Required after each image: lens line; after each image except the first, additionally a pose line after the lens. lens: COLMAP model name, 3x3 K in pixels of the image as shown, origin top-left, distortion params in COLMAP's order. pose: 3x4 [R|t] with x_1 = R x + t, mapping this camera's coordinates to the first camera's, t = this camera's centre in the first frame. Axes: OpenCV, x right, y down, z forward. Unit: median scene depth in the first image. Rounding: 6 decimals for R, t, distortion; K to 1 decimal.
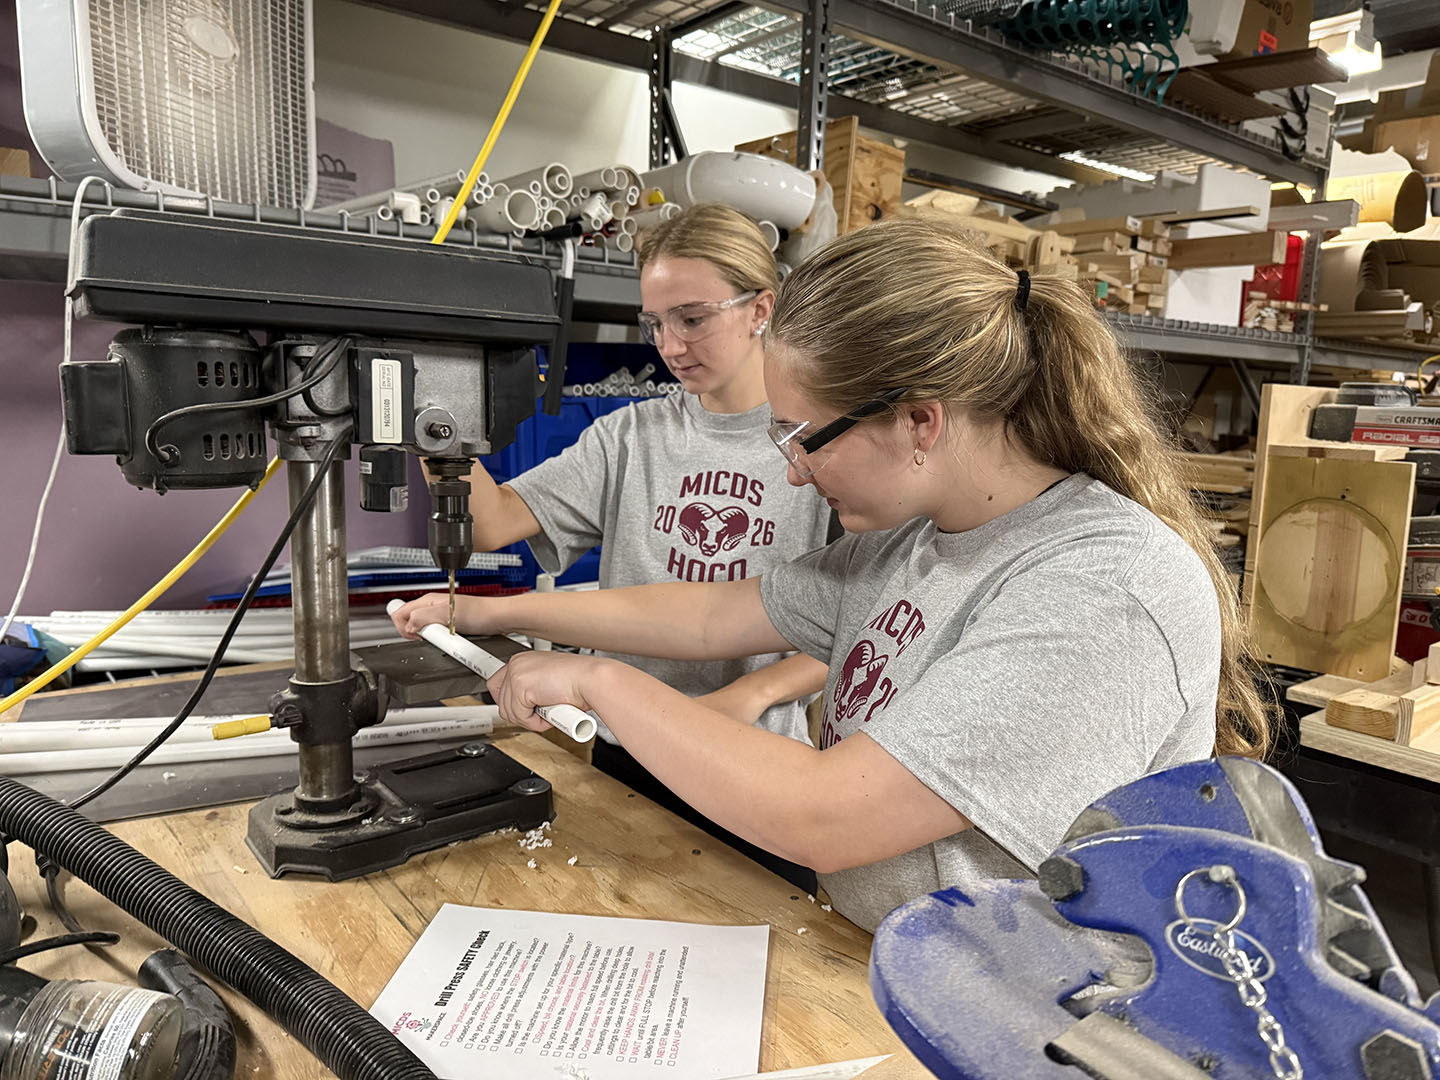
lens RADIAL K [[1019.1, 0, 722.6], [0, 1019.1, 541.4], [0, 0, 1]] dist [-0.002106, -0.000053]
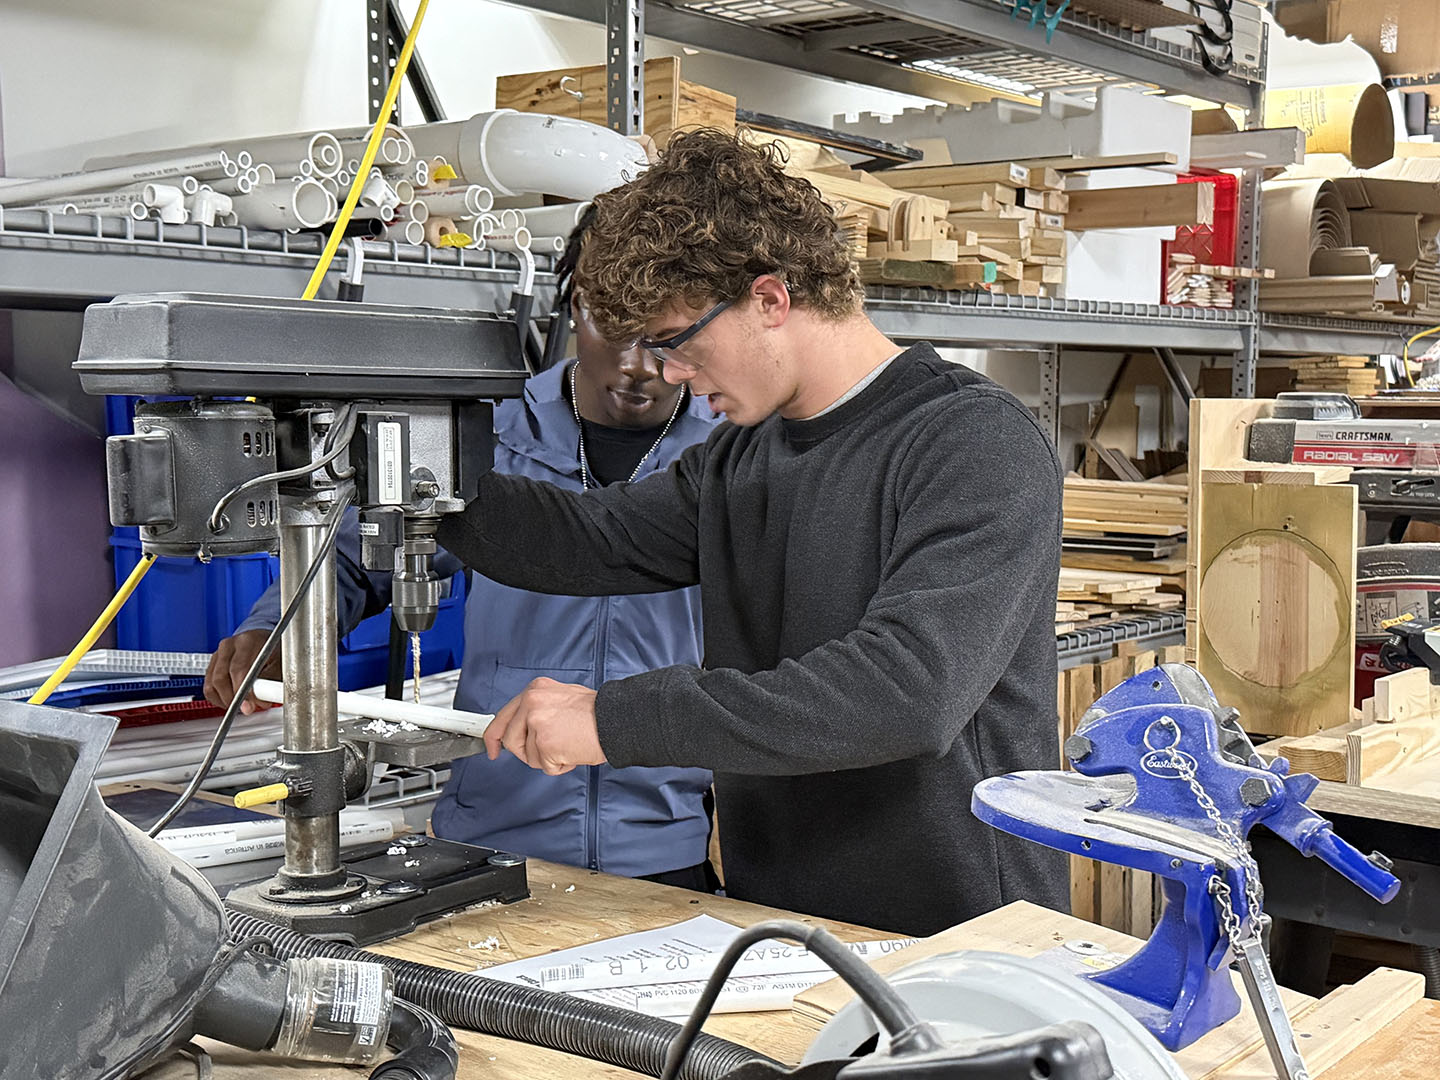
lens RADIAL K [[1963.1, 0, 719.8], [0, 1963.1, 543.3], [0, 0, 1]] dist [0.150505, 0.000000]
pose [[0.970708, -0.042167, 0.236533, -0.164612], [0.057327, 0.996693, -0.057584, 0.025431], [-0.233322, 0.069457, 0.969916, -0.336521]]
